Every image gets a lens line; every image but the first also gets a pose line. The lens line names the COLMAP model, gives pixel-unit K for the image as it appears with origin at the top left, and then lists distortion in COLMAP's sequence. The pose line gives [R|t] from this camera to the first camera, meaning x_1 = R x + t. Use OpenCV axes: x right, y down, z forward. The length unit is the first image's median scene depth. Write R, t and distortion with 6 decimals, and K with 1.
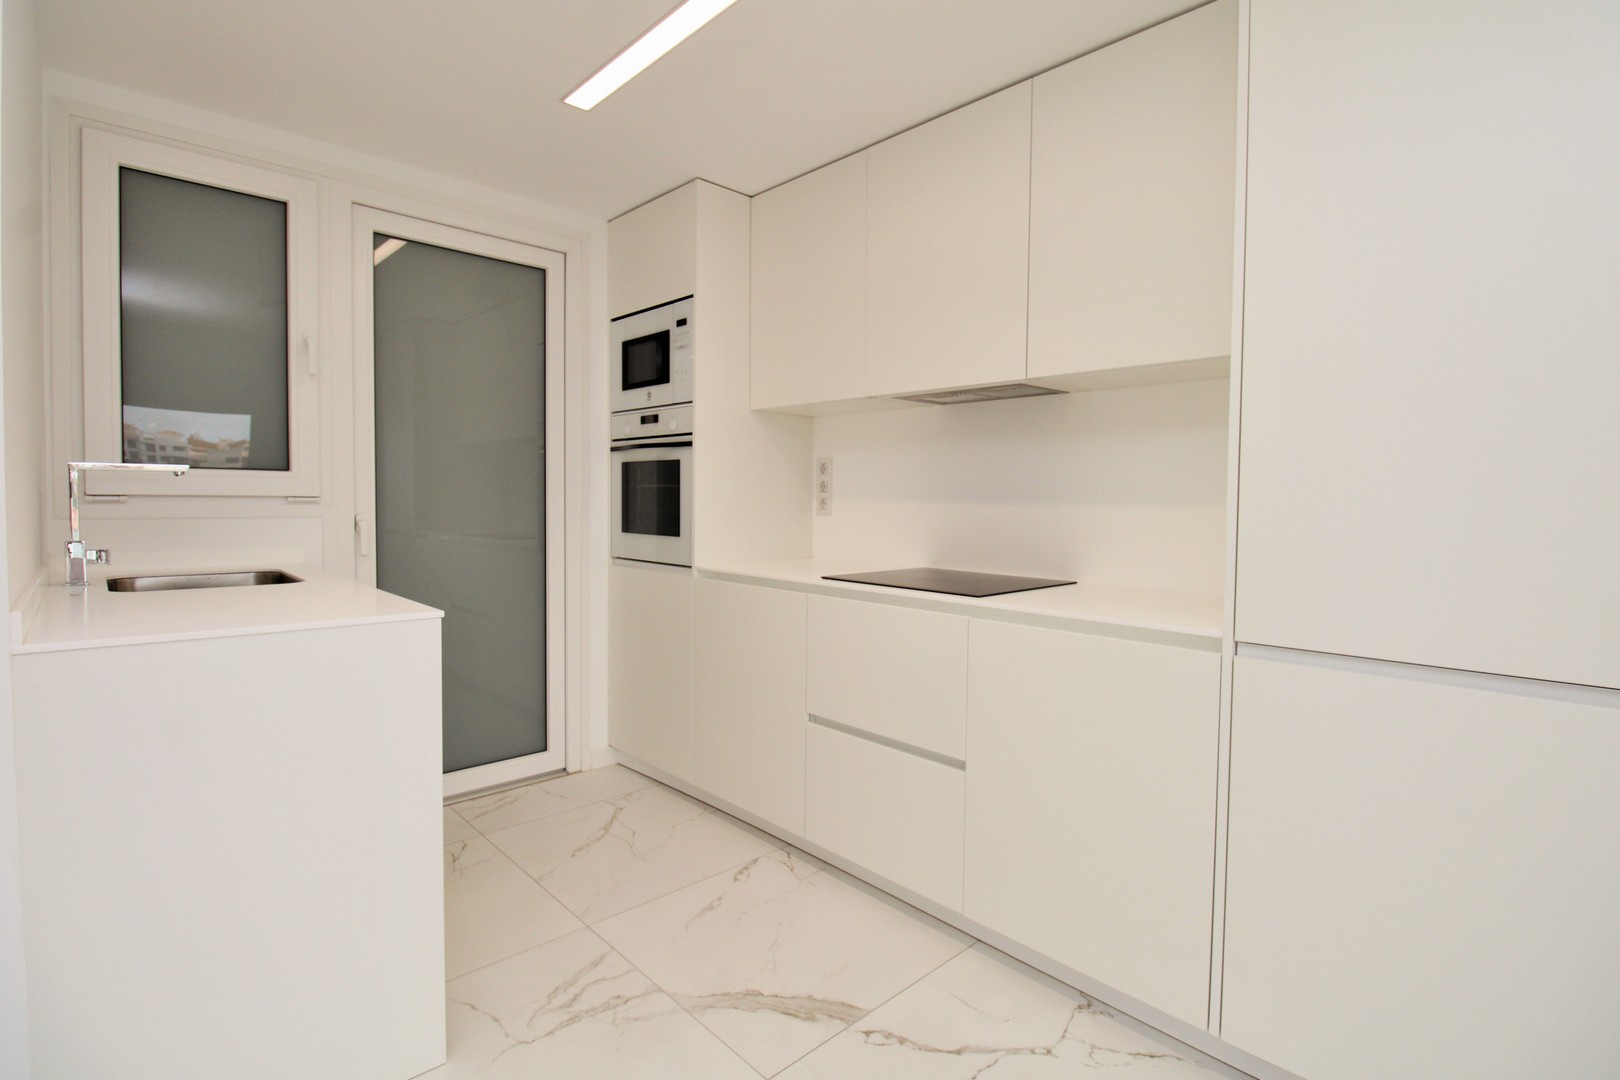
lens RADIAL K [[762.8, 0, 817.8], [0, 762.8, 523.0], [0, 0, 1]] dist [0.002597, -0.014691]
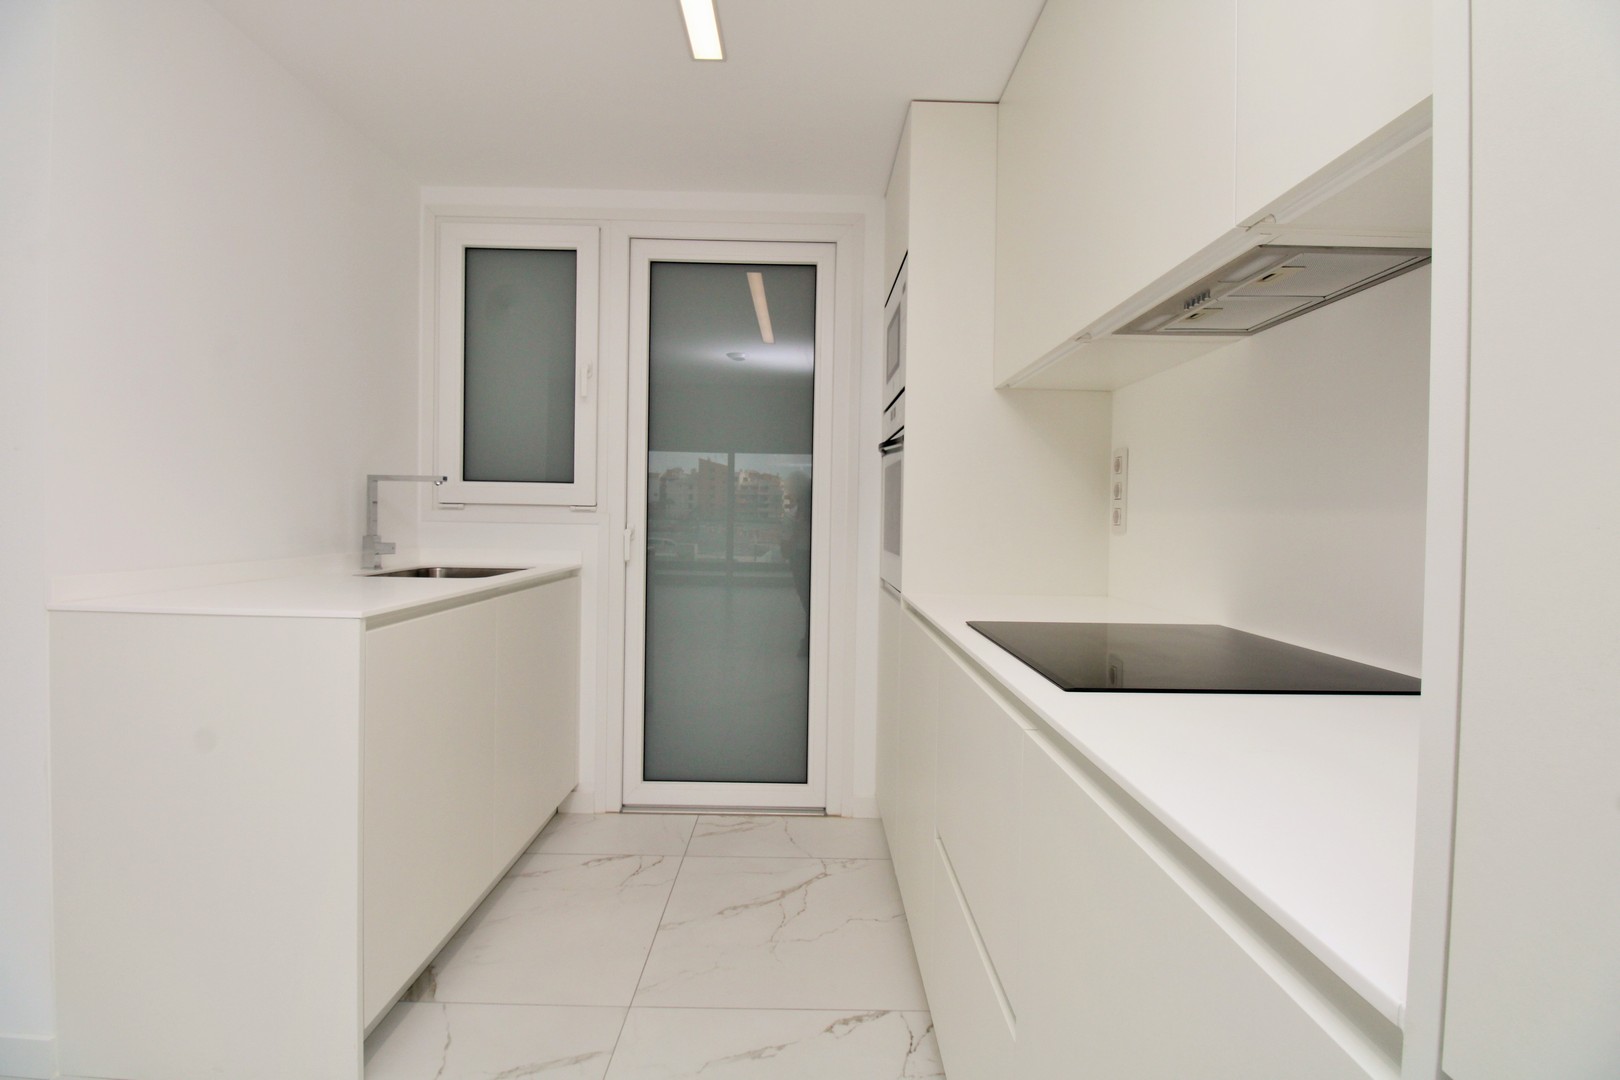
lens RADIAL K [[749.8, 0, 805.9], [0, 749.8, 526.6], [0, 0, 1]] dist [0.001175, -0.014004]
pose [[0.731963, 0.013485, -0.681211, 0.277387], [-0.031443, 0.999407, -0.014001, 0.001087], [0.680619, 0.031667, 0.731953, 0.353273]]
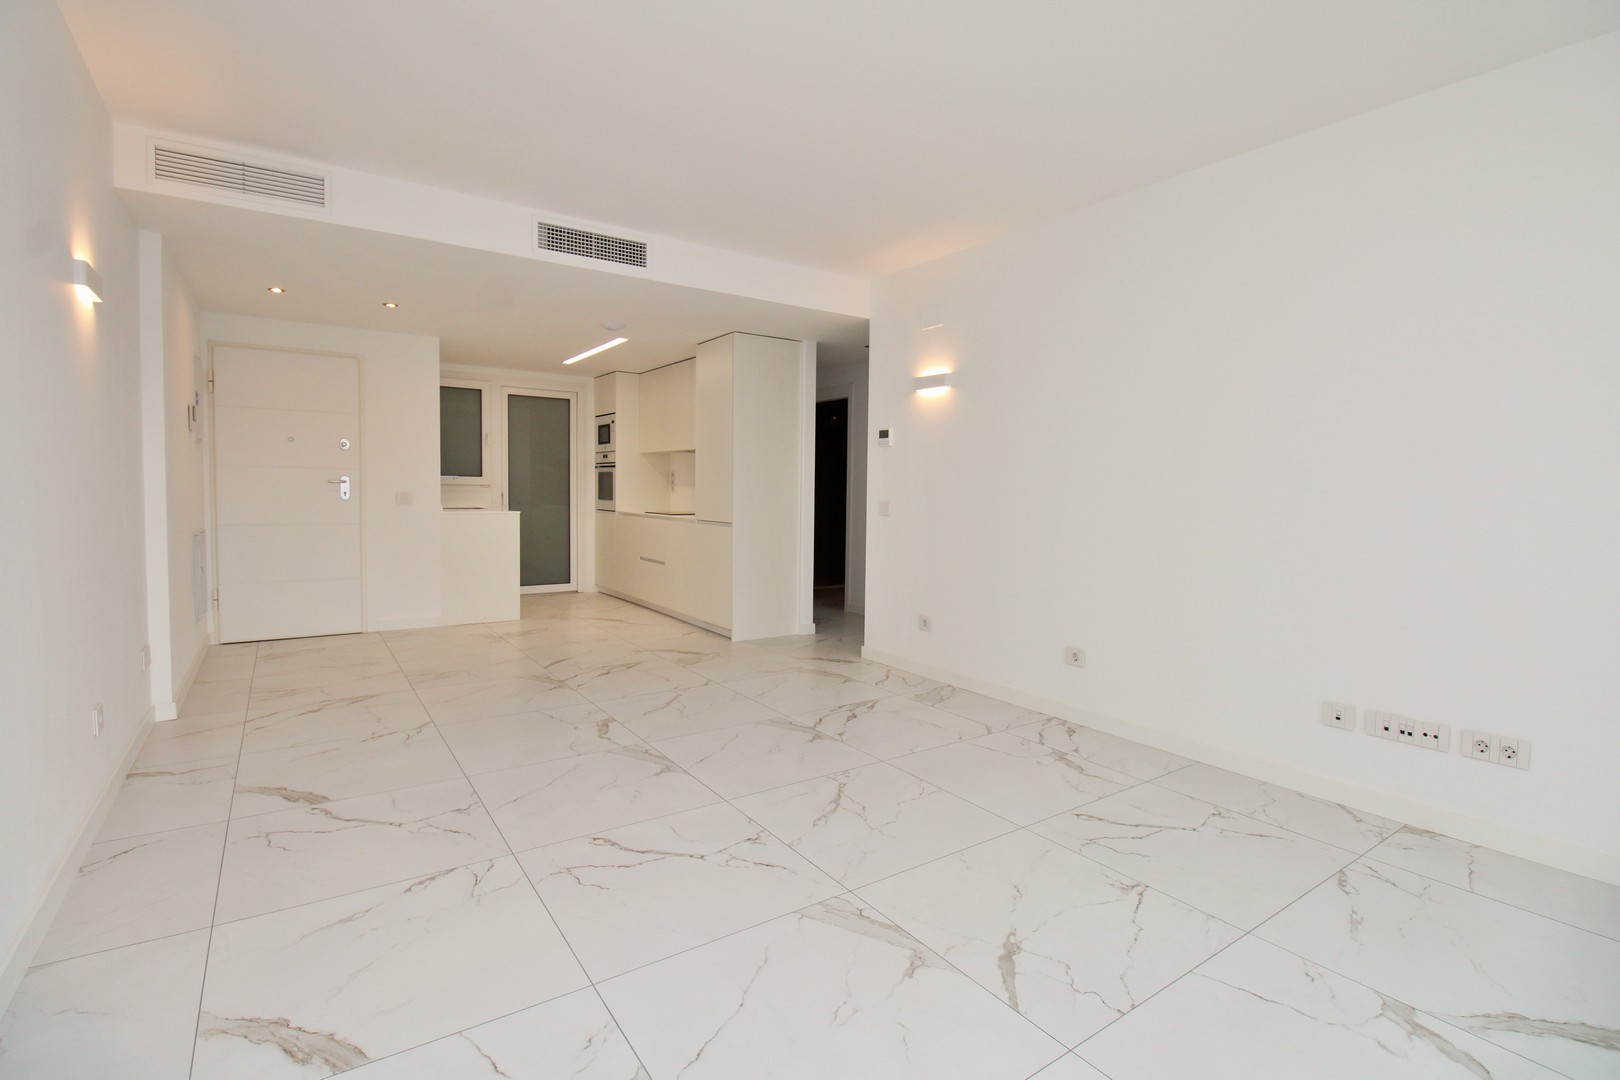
lens RADIAL K [[762.8, 0, 817.8], [0, 762.8, 523.0], [0, 0, 1]] dist [0.002597, -0.014691]
pose [[0.987653, 0.010381, -0.156313, 0.954446], [-0.008427, 0.999878, 0.013158, 0.056326], [0.156430, -0.011678, 0.987620, -1.551221]]
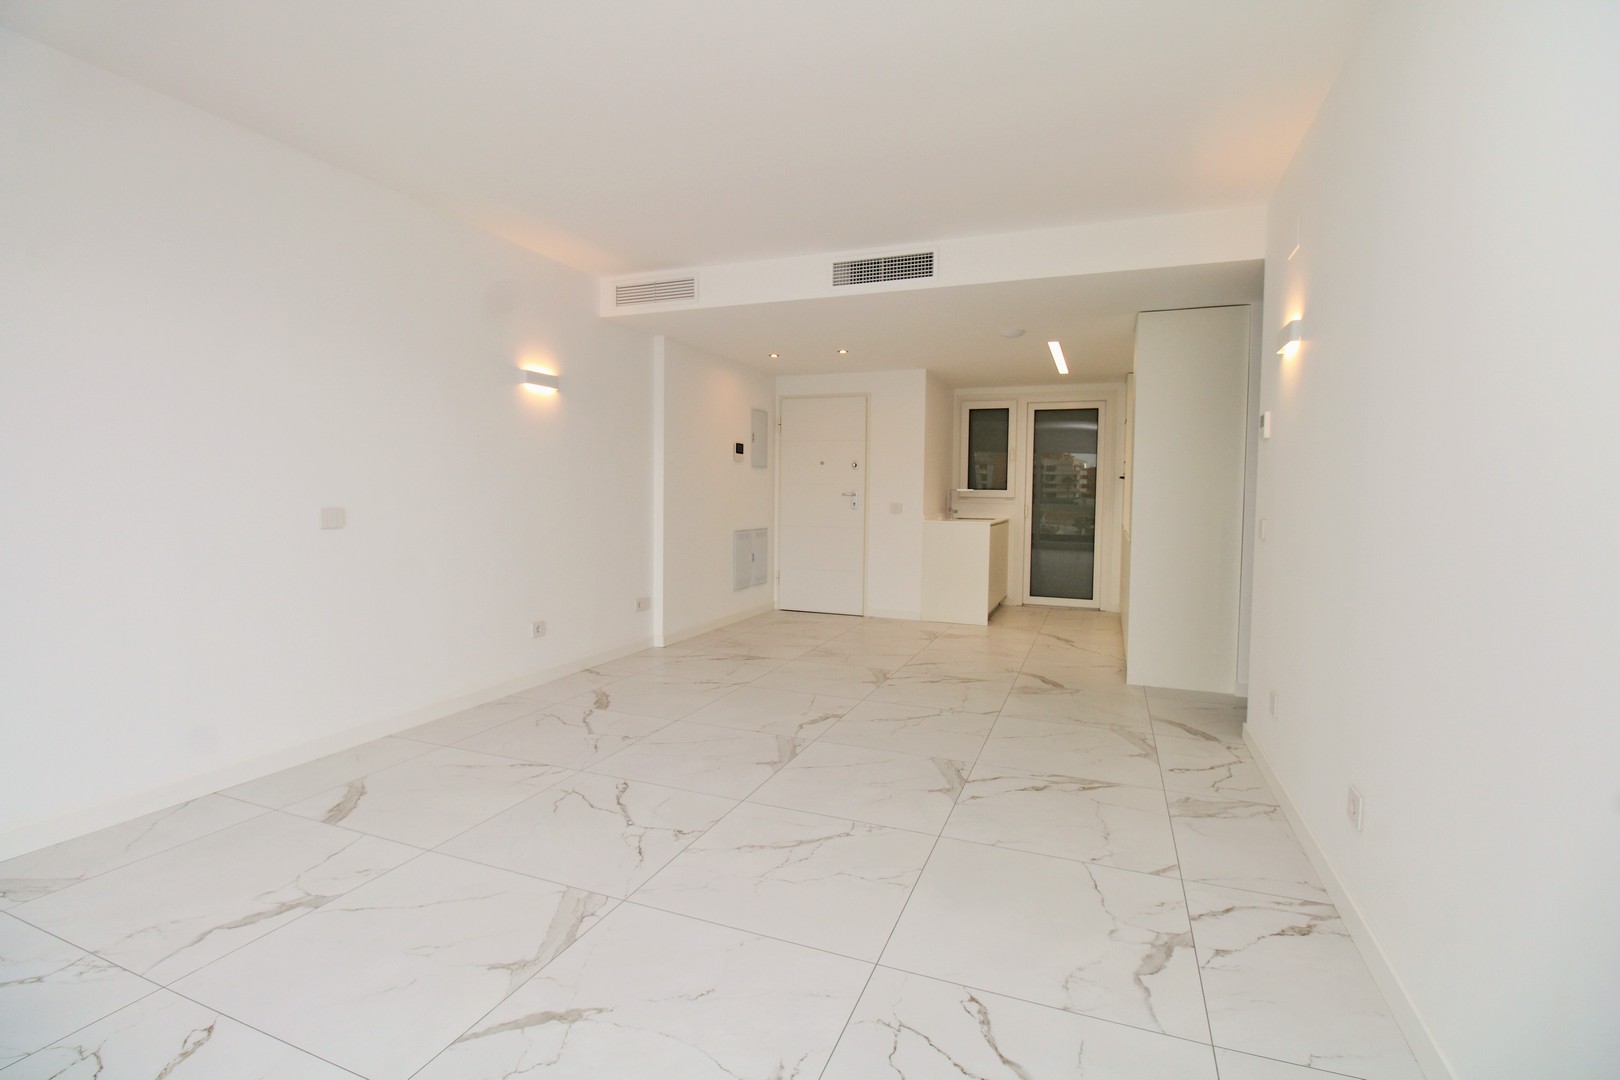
lens RADIAL K [[749.8, 0, 805.9], [0, 749.8, 526.6], [0, 0, 1]] dist [0.001175, -0.014004]
pose [[0.410238, 0.035779, -0.911276, 1.612461], [-0.036170, 0.999082, 0.022944, 0.039509], [0.911261, 0.023549, 0.411156, -0.945301]]
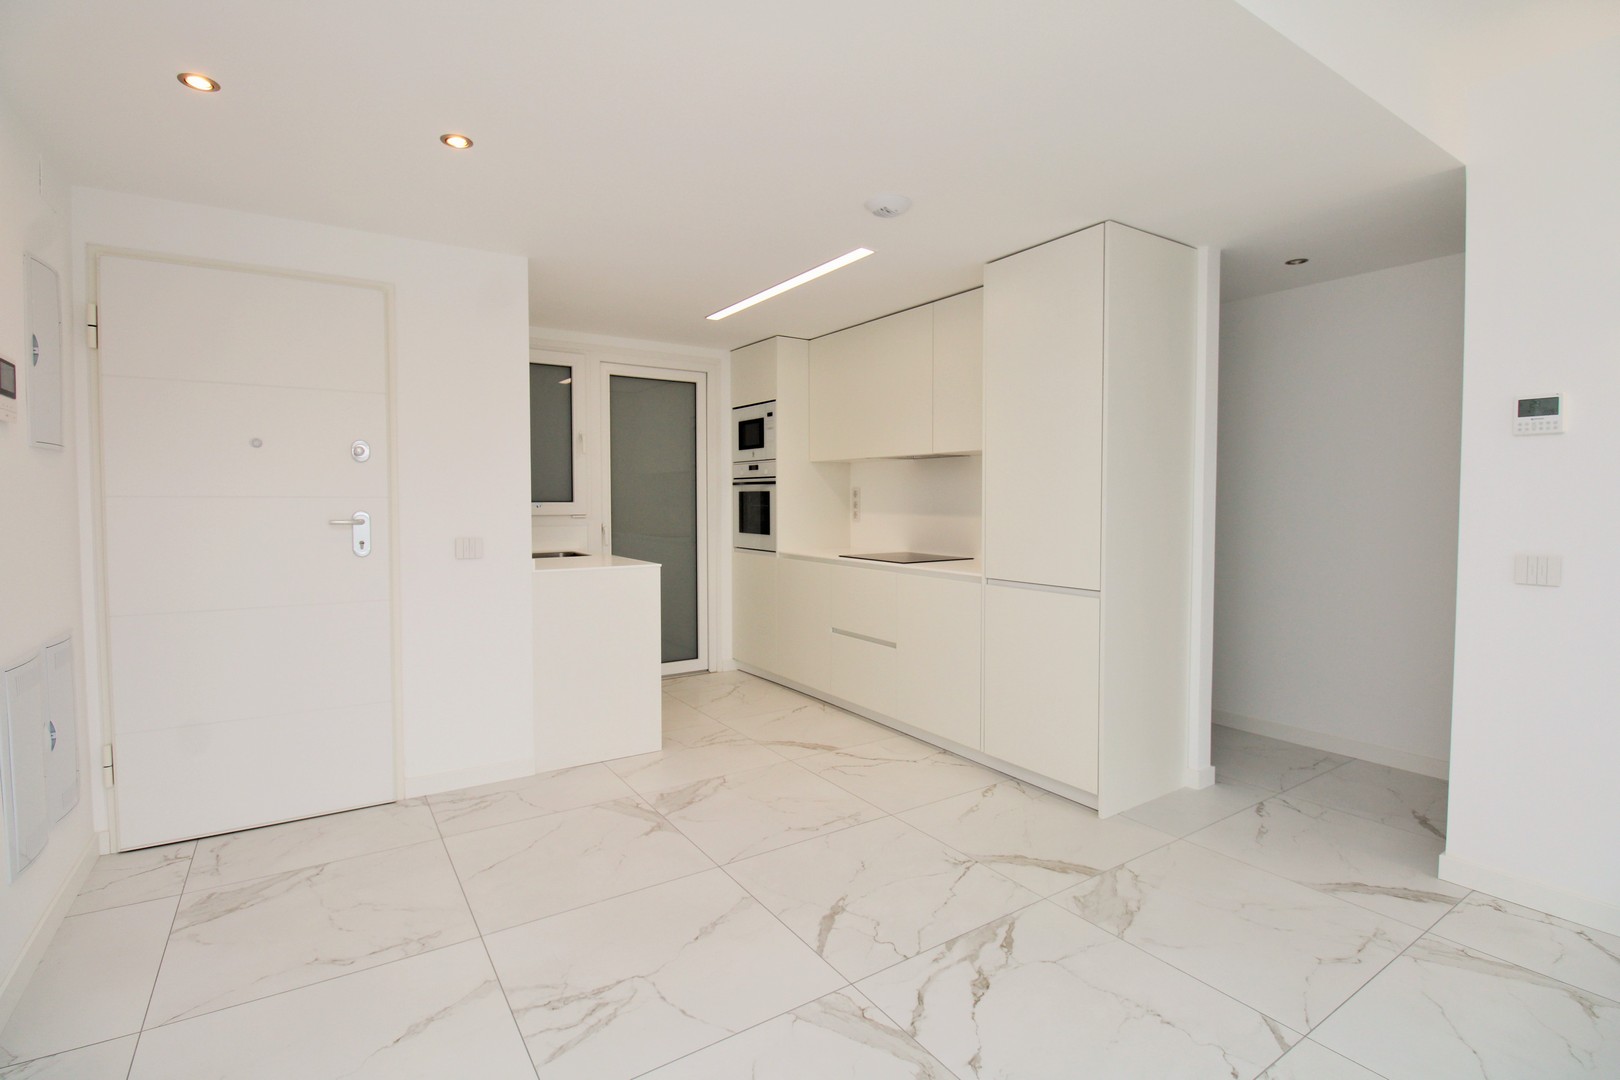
lens RADIAL K [[762.8, 0, 817.8], [0, 762.8, 523.0], [0, 0, 1]] dist [0.002597, -0.014691]
pose [[0.984788, -0.006219, -0.173647, 0.232906], [0.006304, 0.999980, -0.000061, -0.008493], [0.173644, -0.001035, 0.984808, -0.713688]]
